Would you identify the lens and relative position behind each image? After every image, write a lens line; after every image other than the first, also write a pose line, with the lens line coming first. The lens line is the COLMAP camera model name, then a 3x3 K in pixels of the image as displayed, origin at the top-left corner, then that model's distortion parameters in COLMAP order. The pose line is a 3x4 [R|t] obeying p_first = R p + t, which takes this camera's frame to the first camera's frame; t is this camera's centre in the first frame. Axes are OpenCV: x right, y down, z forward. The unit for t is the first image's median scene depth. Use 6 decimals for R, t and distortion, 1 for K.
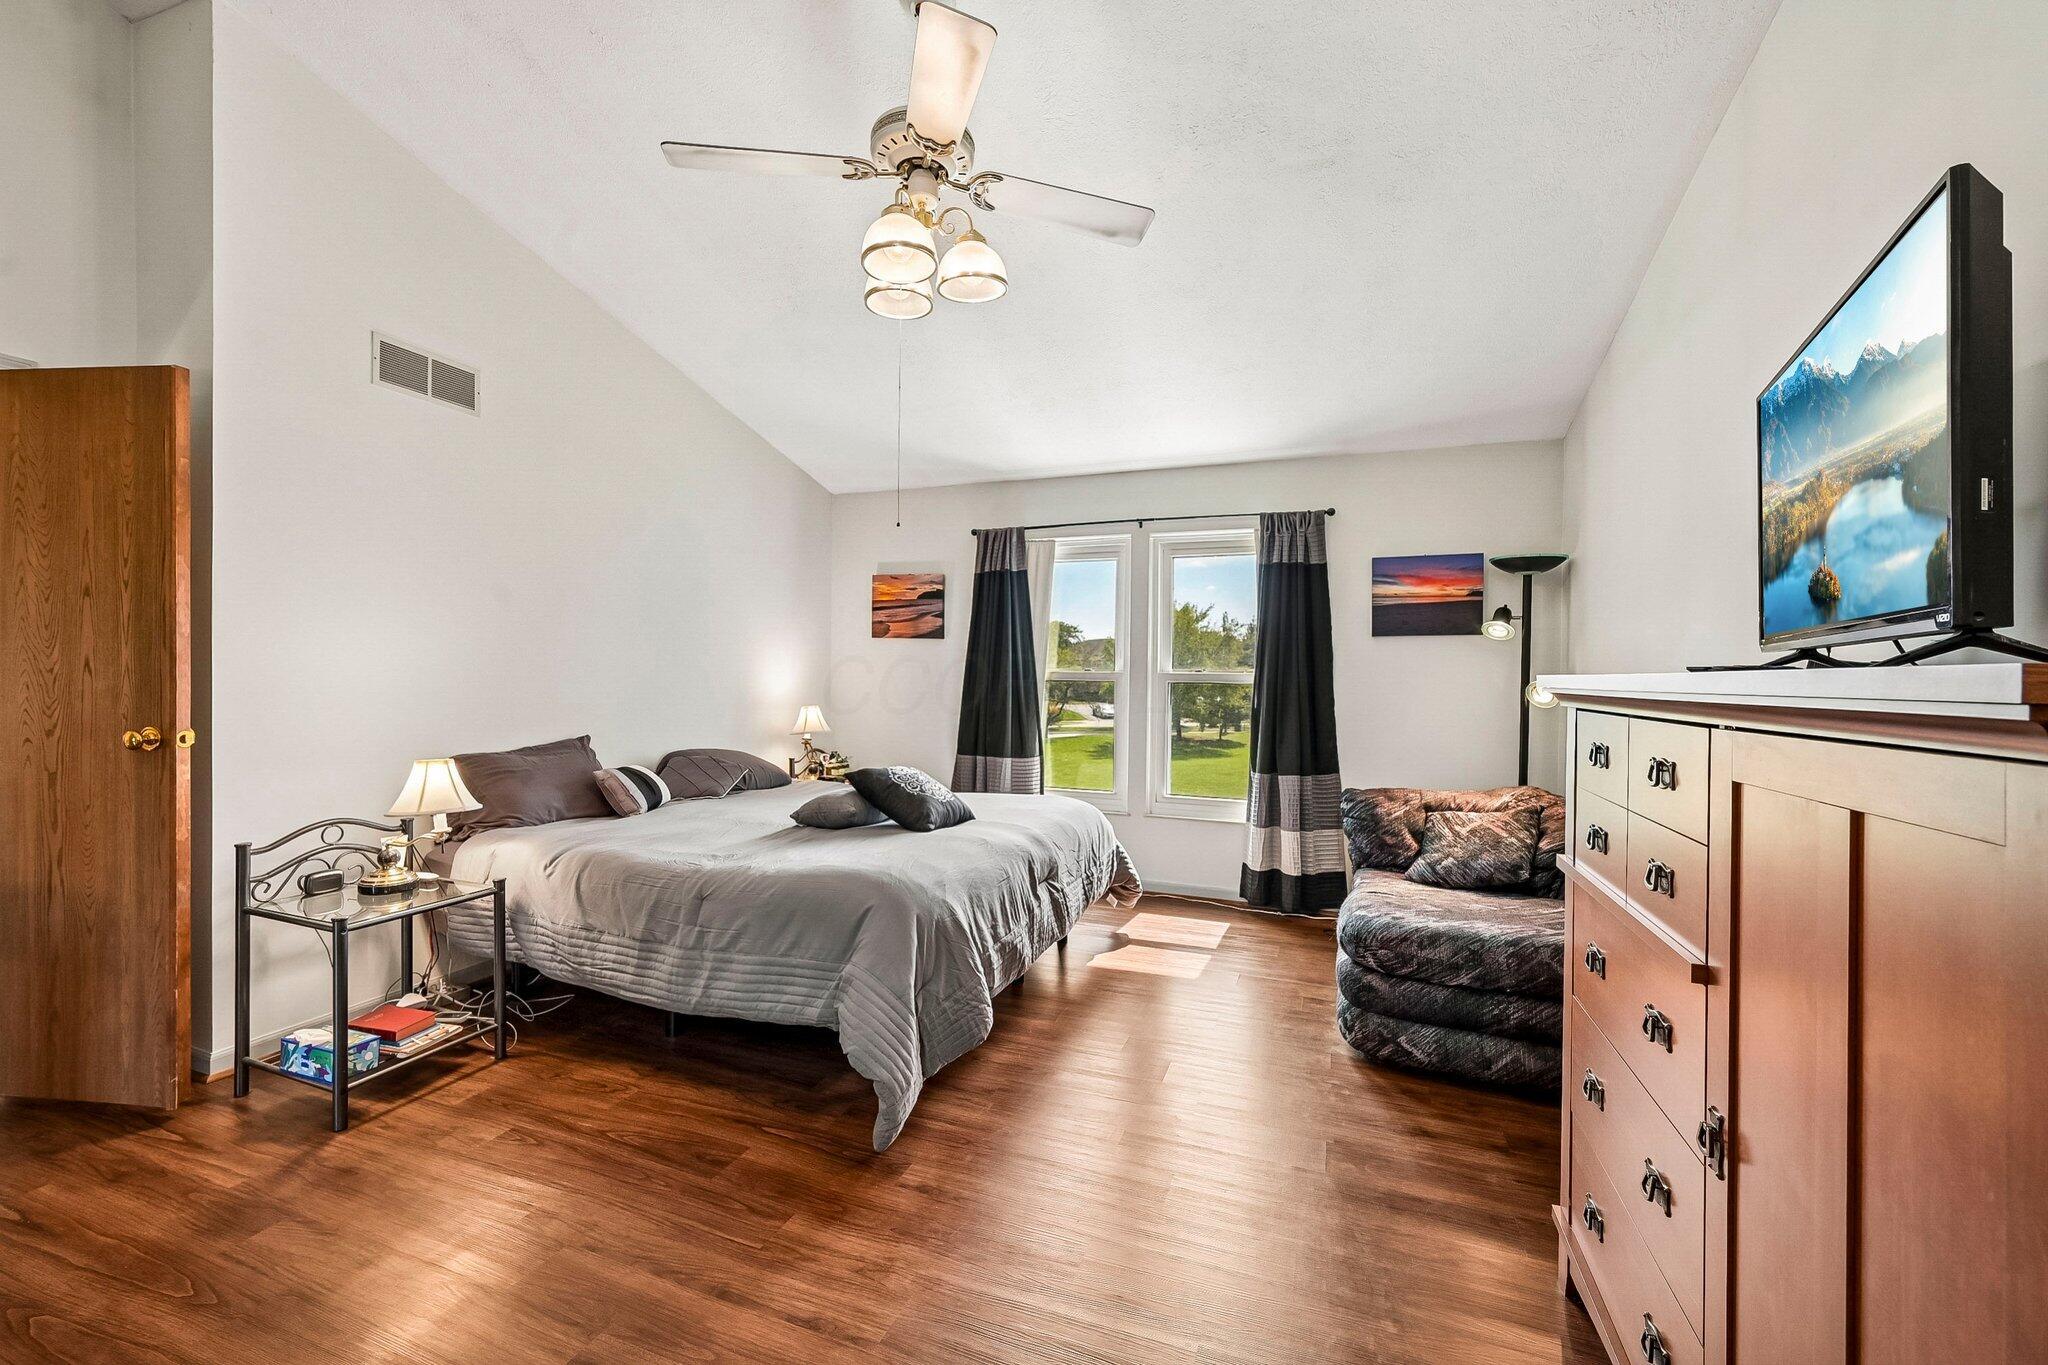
lens RADIAL K [[815.9, 0, 1006.5], [0, 815.9, 671.7], [0, 0, 1]] dist [0.002037, 0.000767]
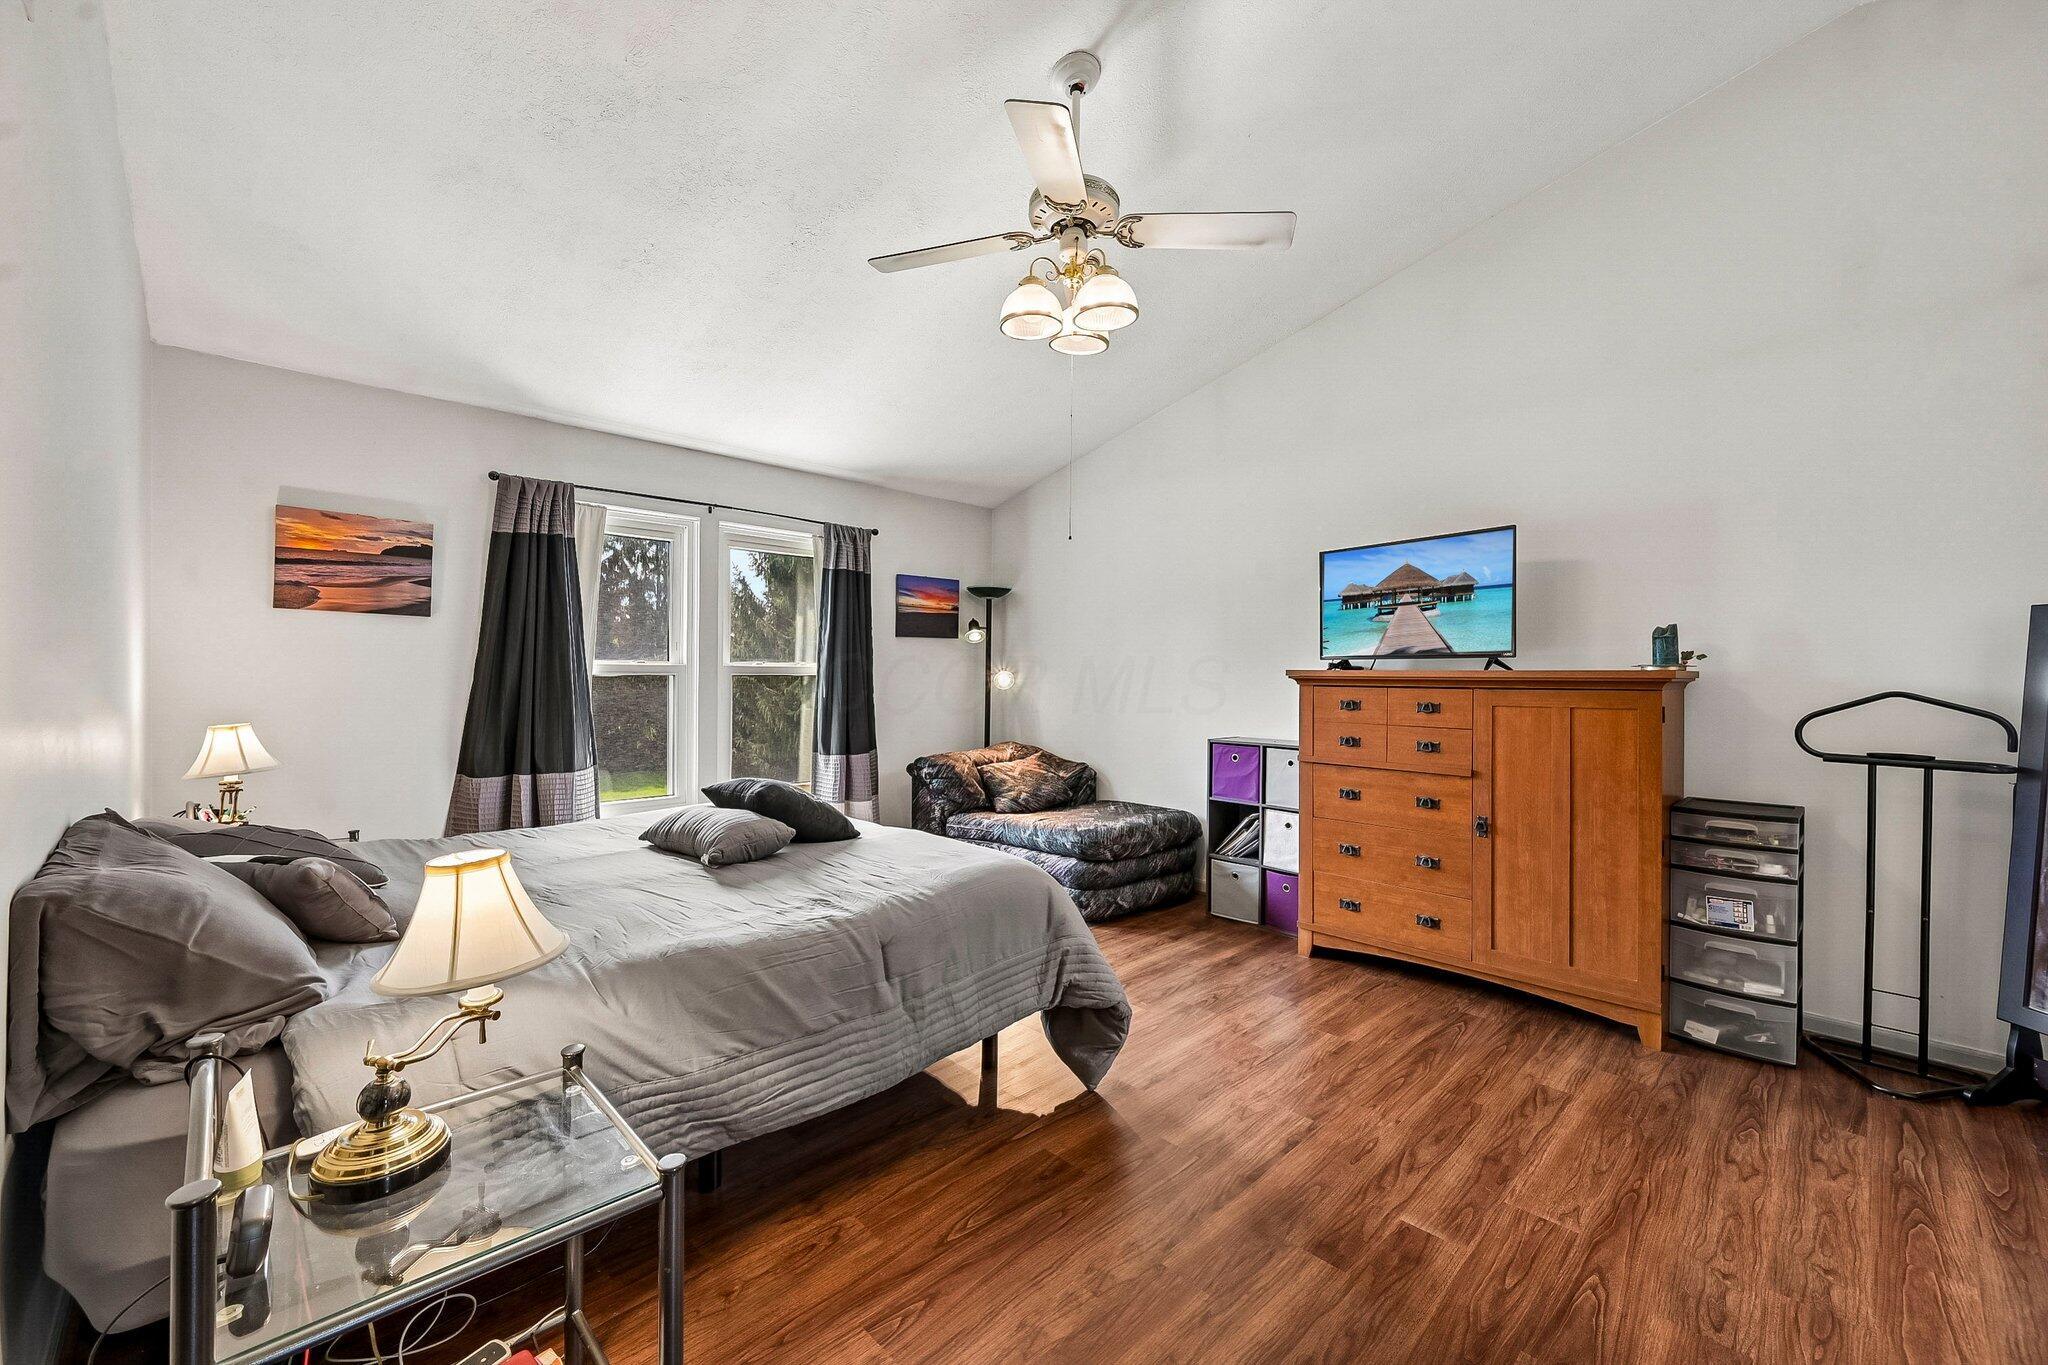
lens RADIAL K [[815.9, 0, 1007.8], [0, 815.9, 674.3], [0, 0, 1]] dist [0.002037, 0.000767]
pose [[0.423629, -0.011090, 0.905768, -0.614843], [-0.005061, 0.999880, 0.014609, -0.004752], [-0.905822, -0.010773, 0.423522, 0.313789]]
